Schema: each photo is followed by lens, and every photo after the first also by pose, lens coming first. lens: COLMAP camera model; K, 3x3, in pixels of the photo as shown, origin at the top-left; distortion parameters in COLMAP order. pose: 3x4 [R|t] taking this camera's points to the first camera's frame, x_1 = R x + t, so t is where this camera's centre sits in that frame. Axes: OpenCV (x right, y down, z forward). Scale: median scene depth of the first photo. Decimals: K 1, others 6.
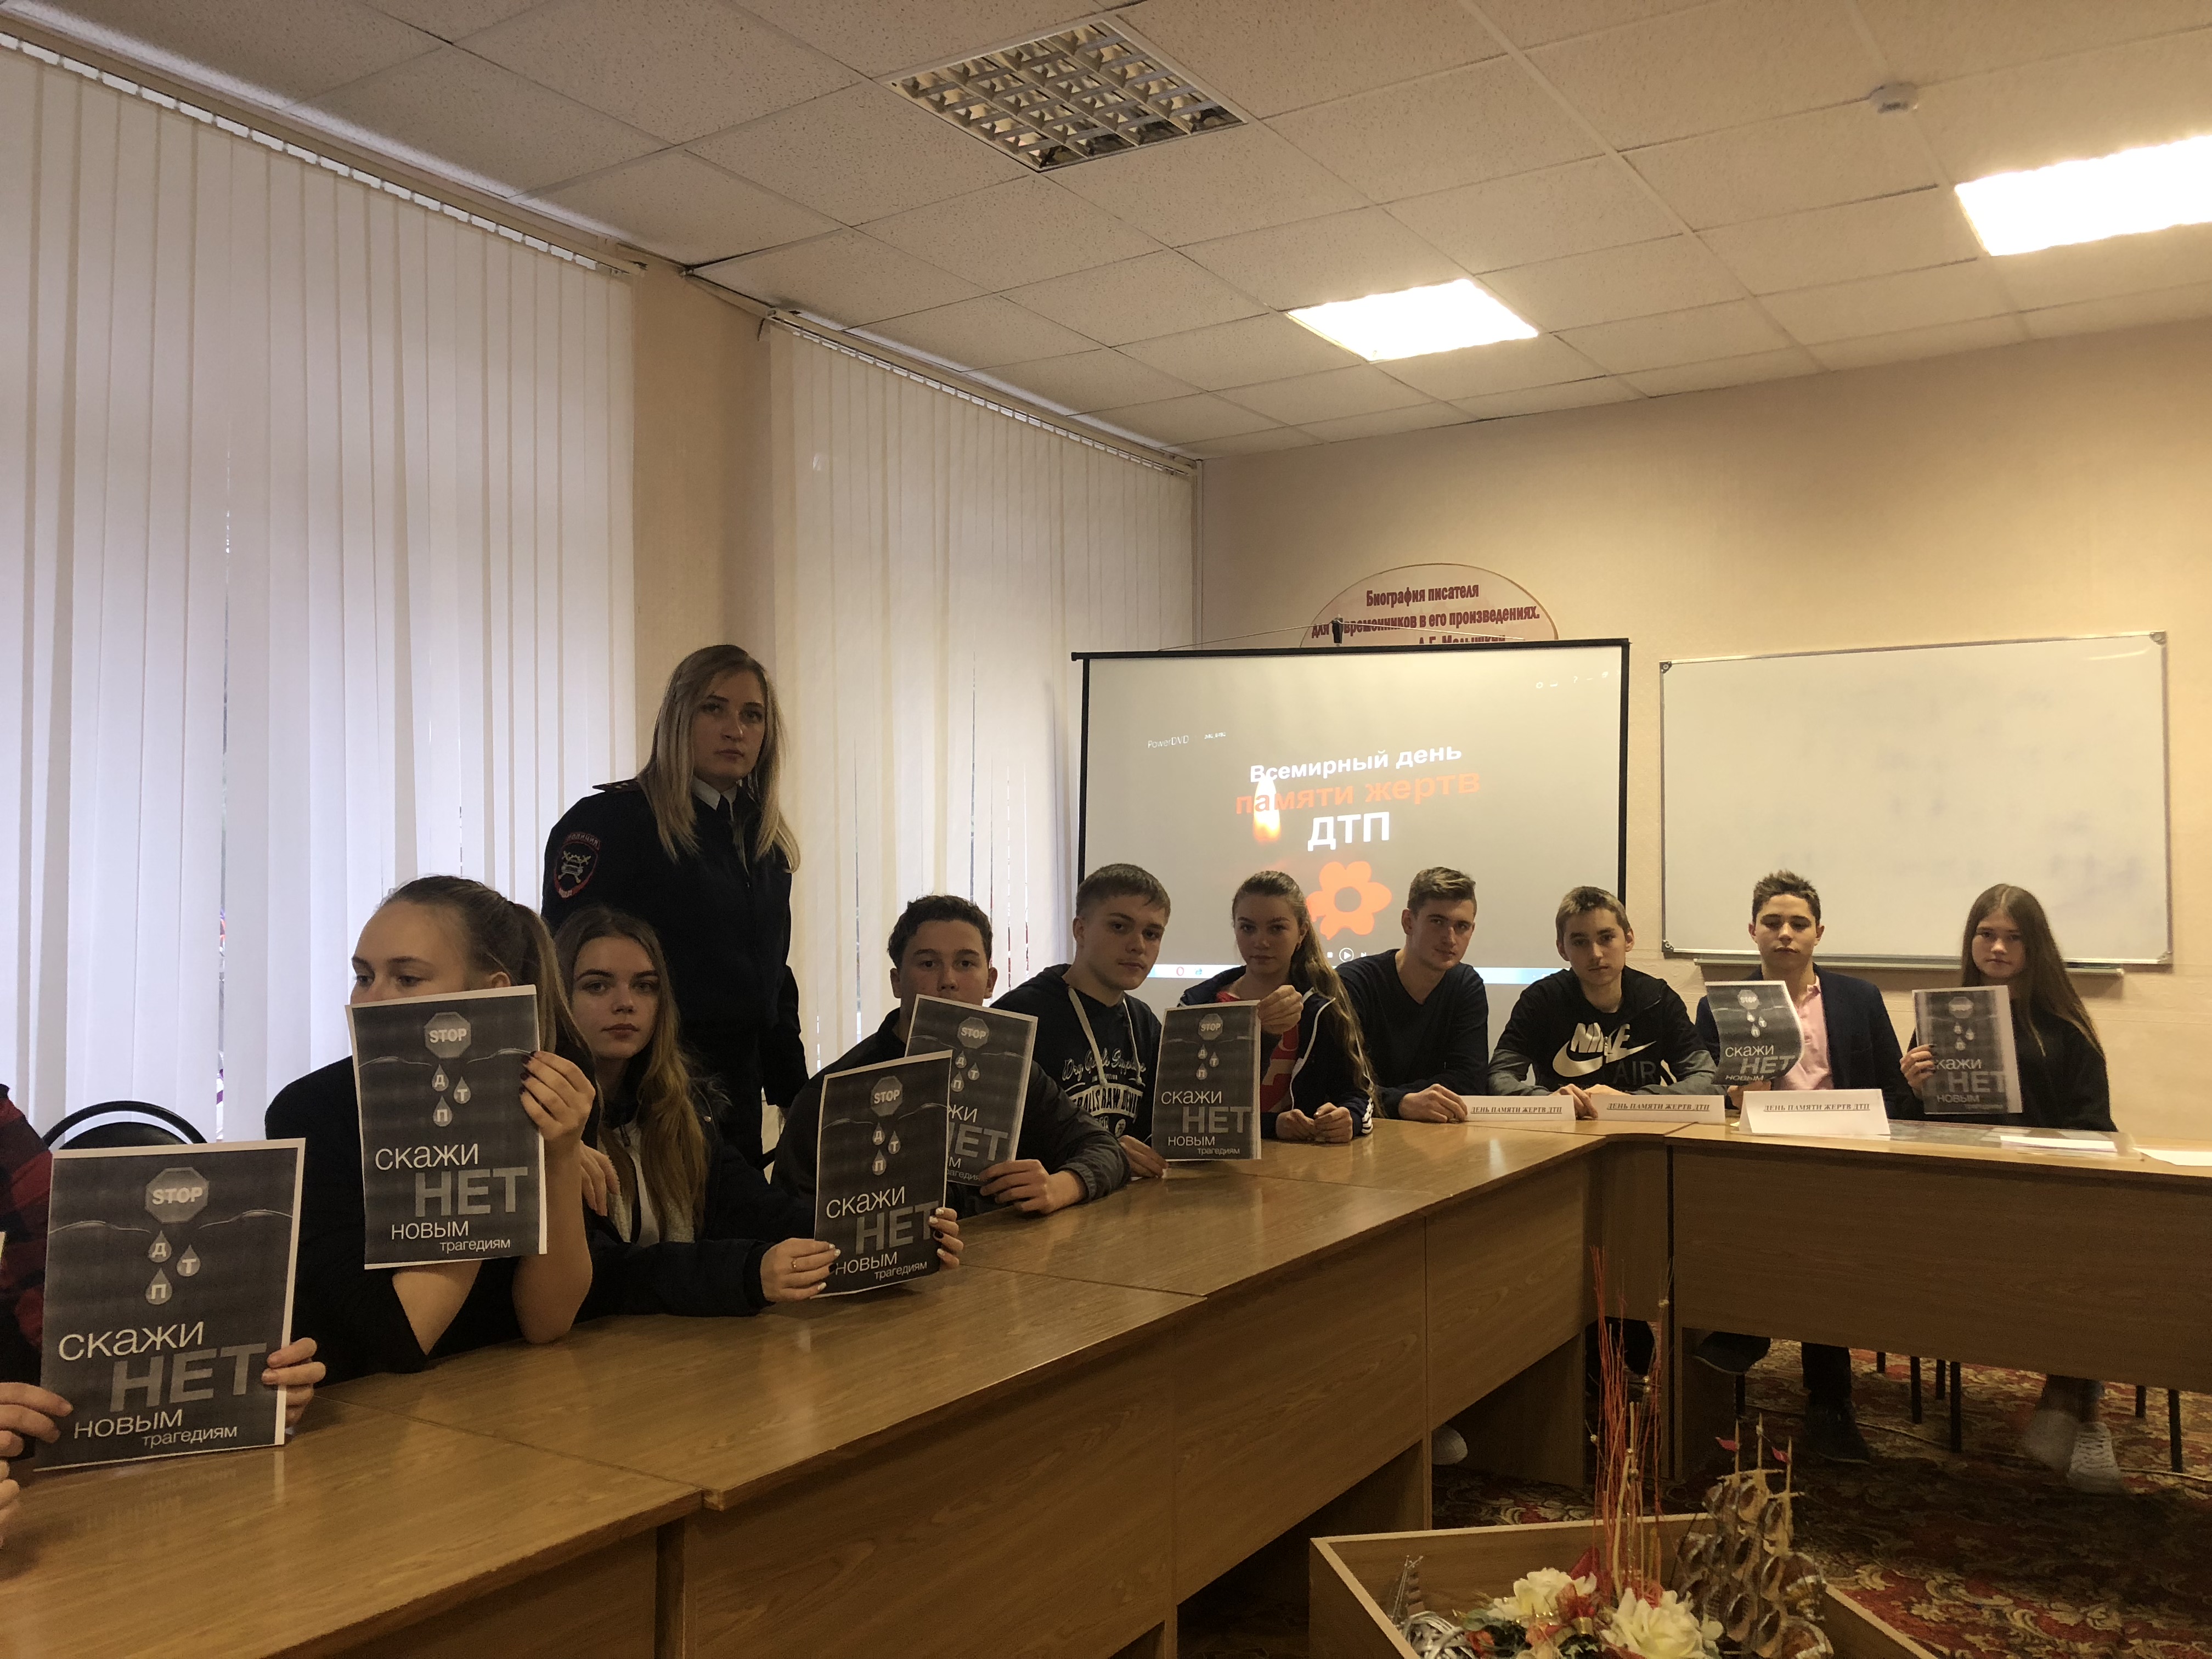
lens RADIAL K [[1836.2, 0, 1106.0], [0, 1836.2, 829.5], [0, 0, 1]] dist [0.027543, -0.049524]
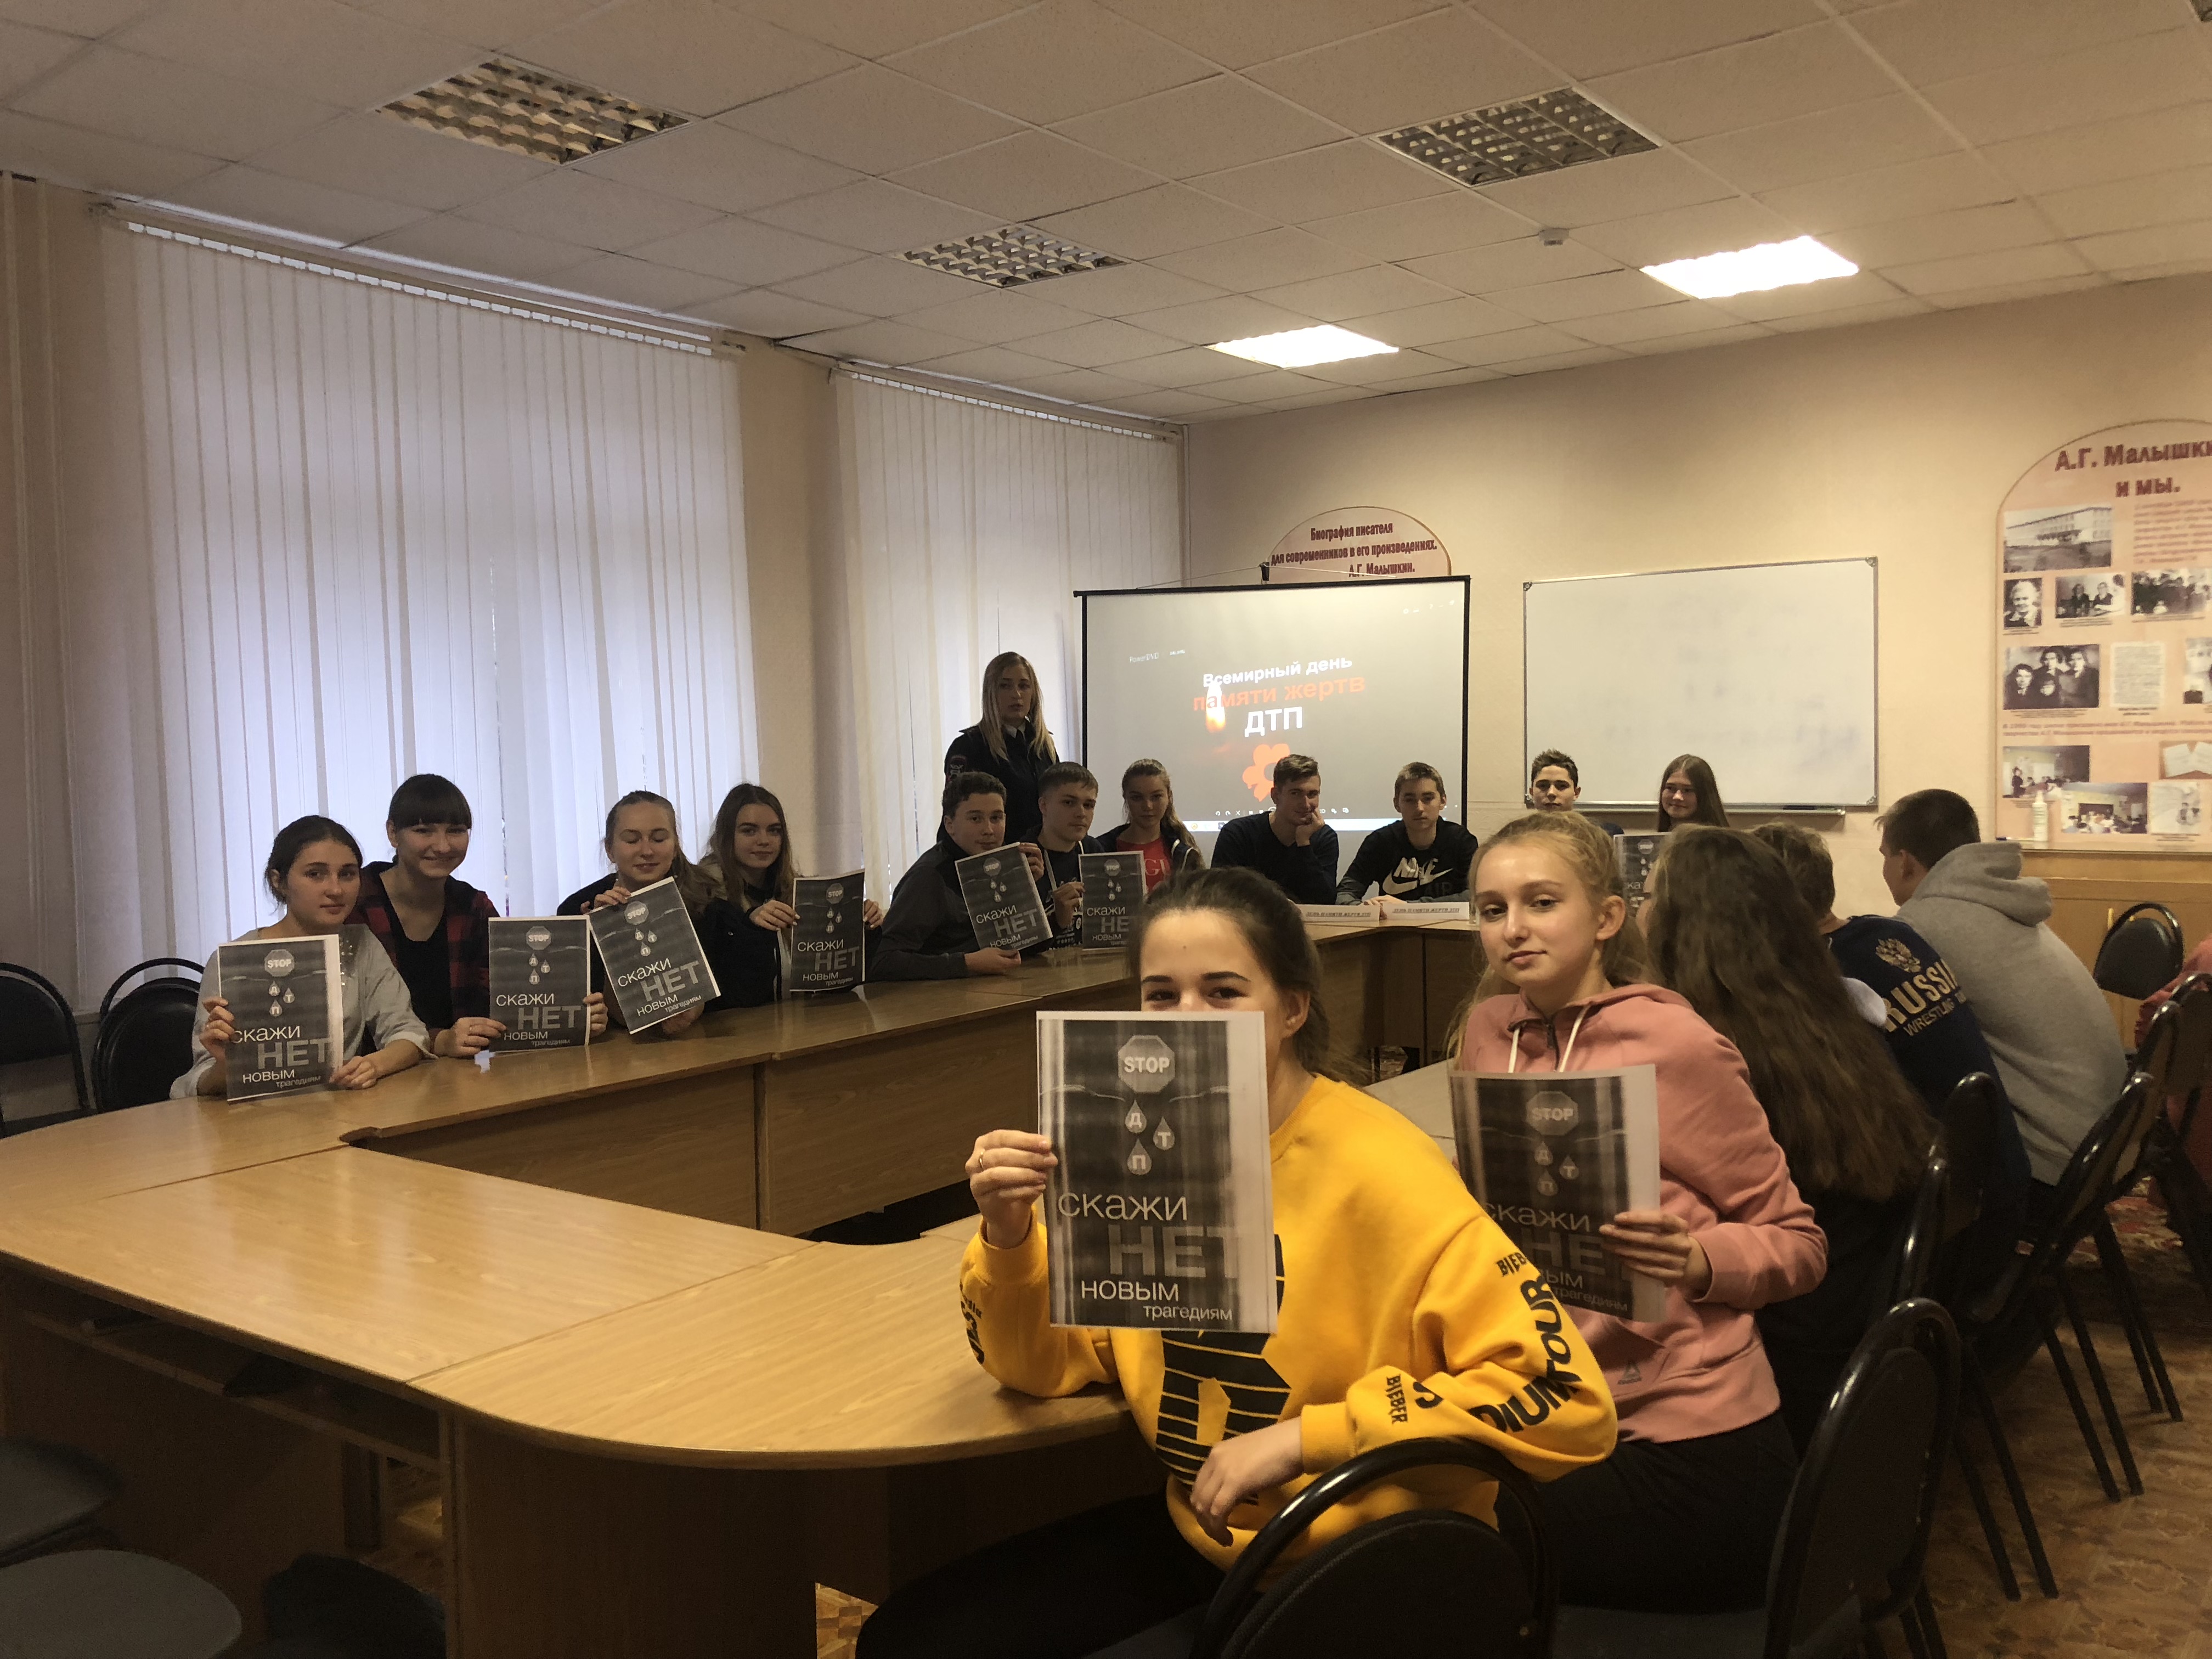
lens RADIAL K [[1836.2, 0, 1106.0], [0, 1836.2, 829.5], [0, 0, 1]] dist [0.027543, -0.049524]
pose [[0.996662, -0.020546, -0.079010, 0.126321], [0.026669, 0.996656, 0.077236, -0.030367], [0.077159, -0.079085, 0.993877, -0.403976]]
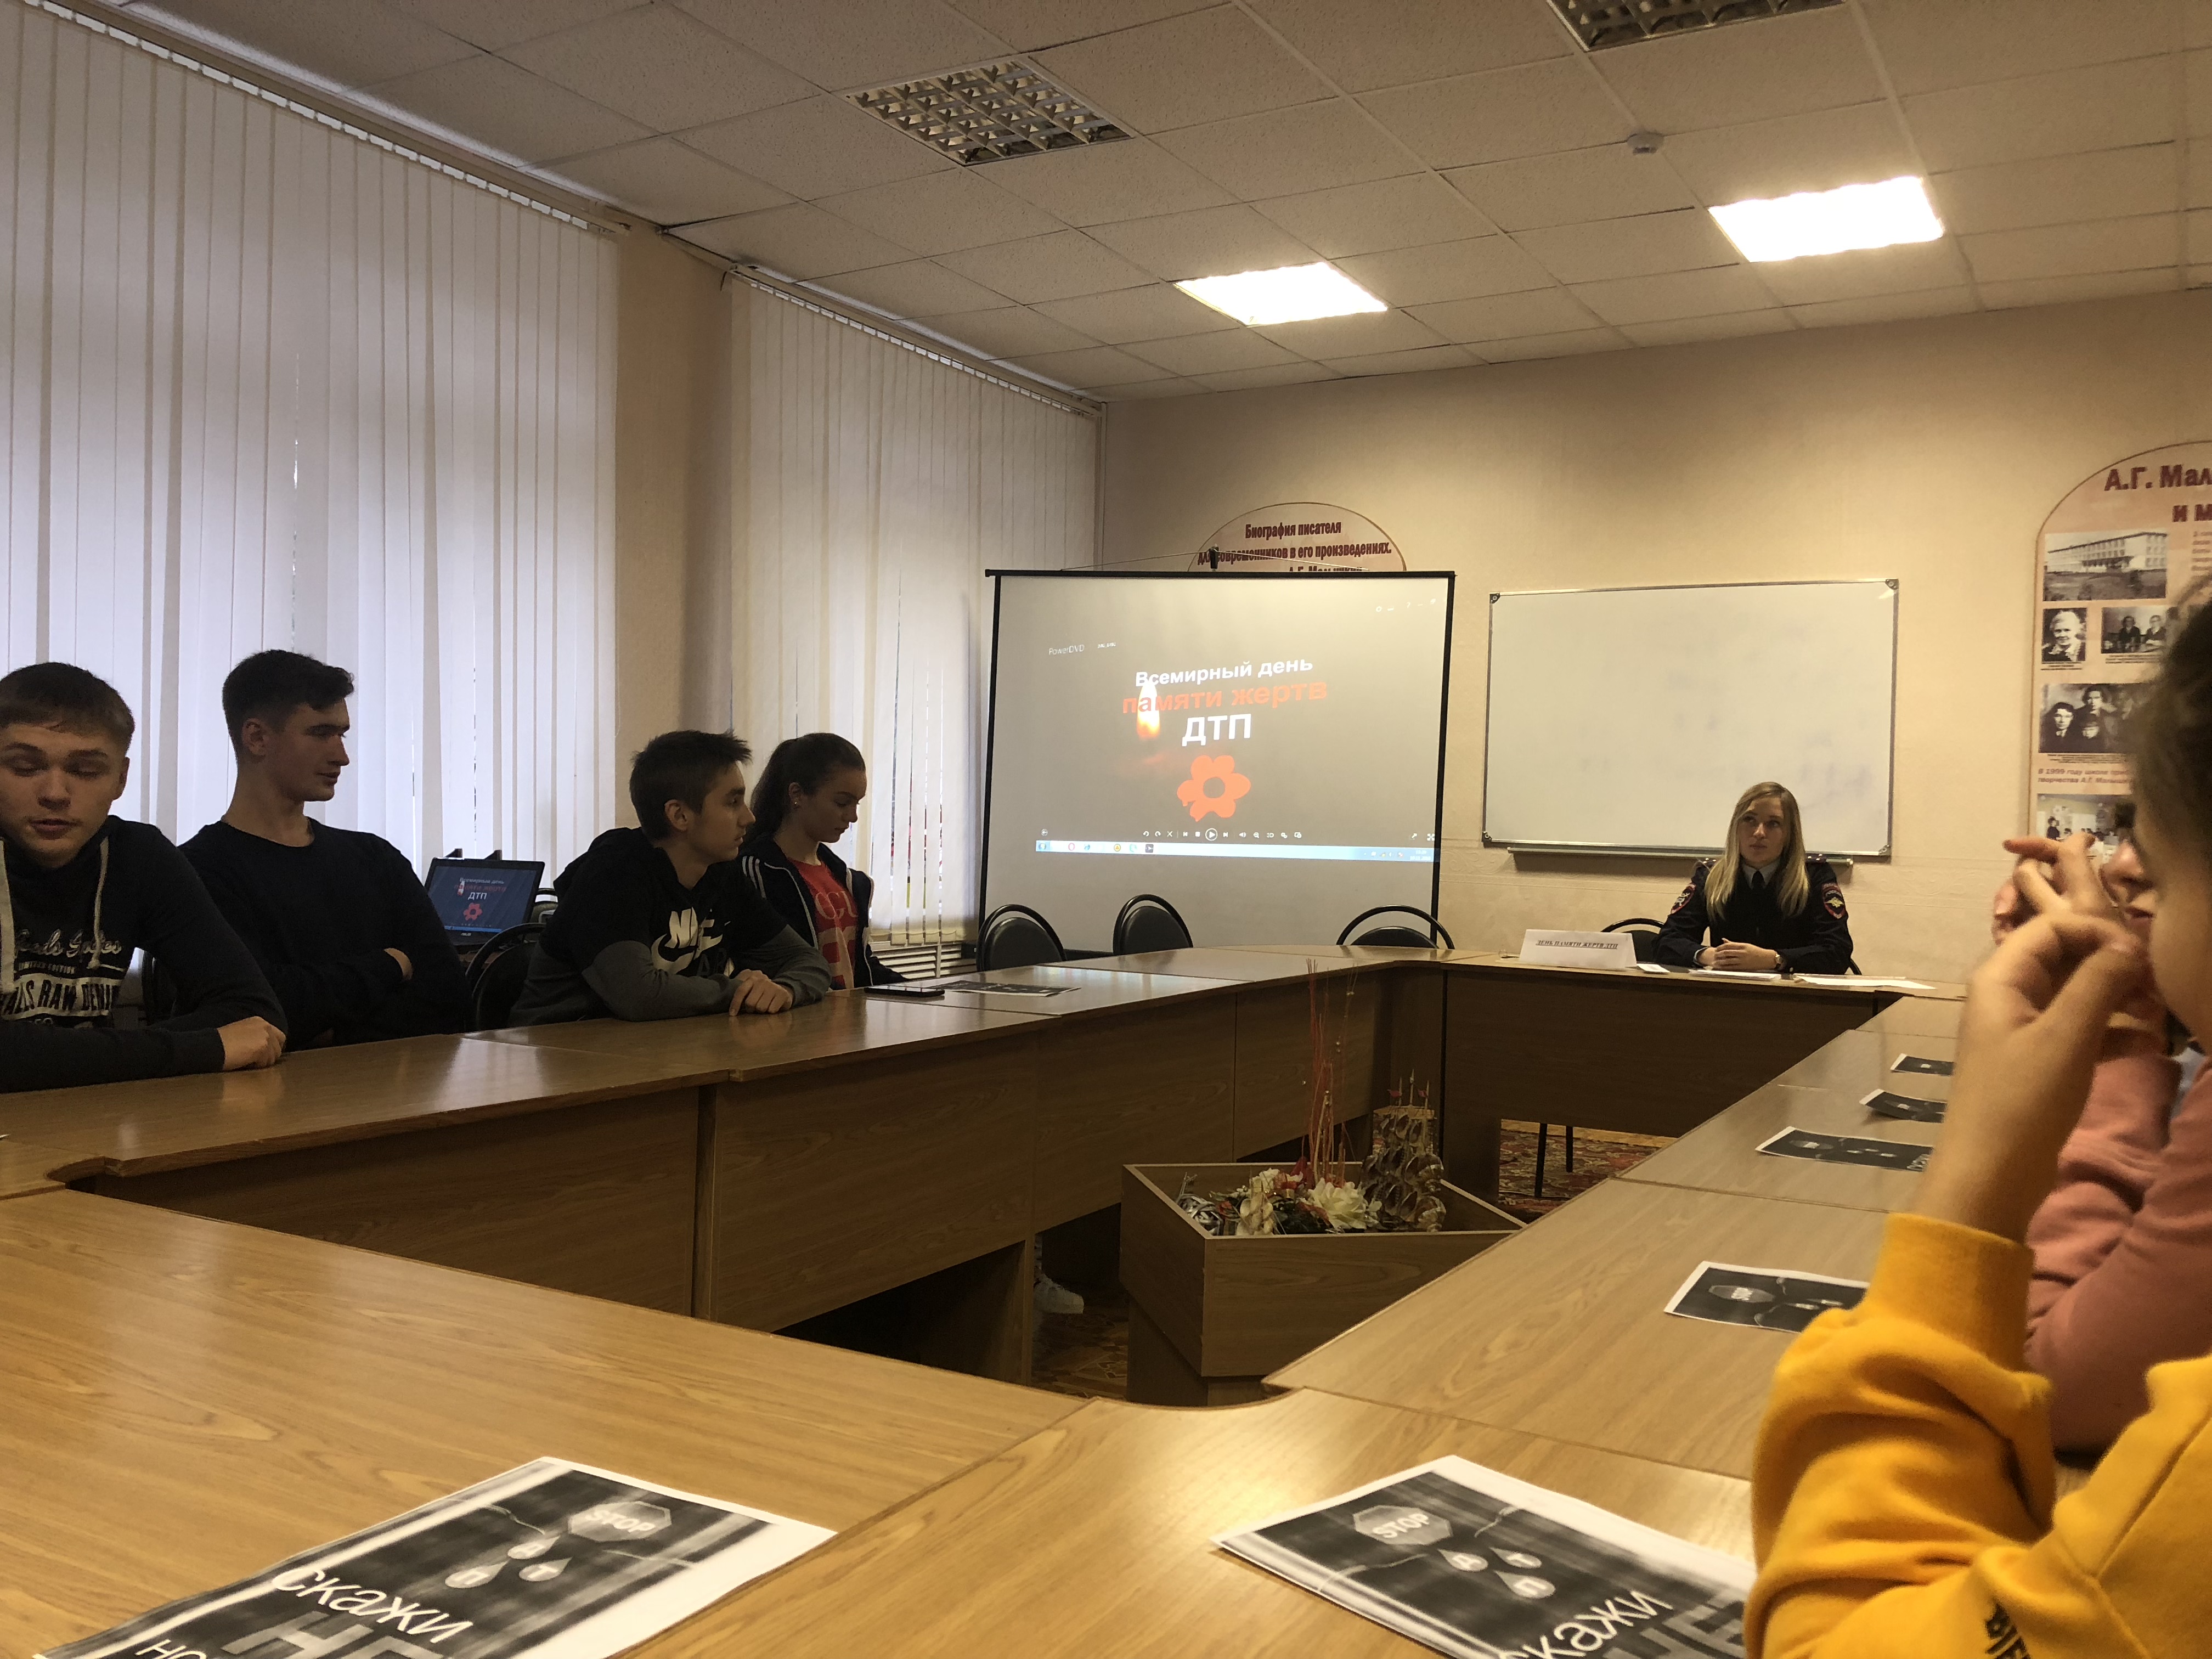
lens RADIAL K [[1836.2, 0, 1106.0], [0, 1836.2, 829.5], [0, 0, 1]] dist [0.027543, -0.049524]
pose [[0.998640, 0.024845, 0.045828, 0.009739], [-0.026552, 0.998961, 0.037040, 0.025838], [-0.044861, -0.038206, 0.998262, -0.189643]]
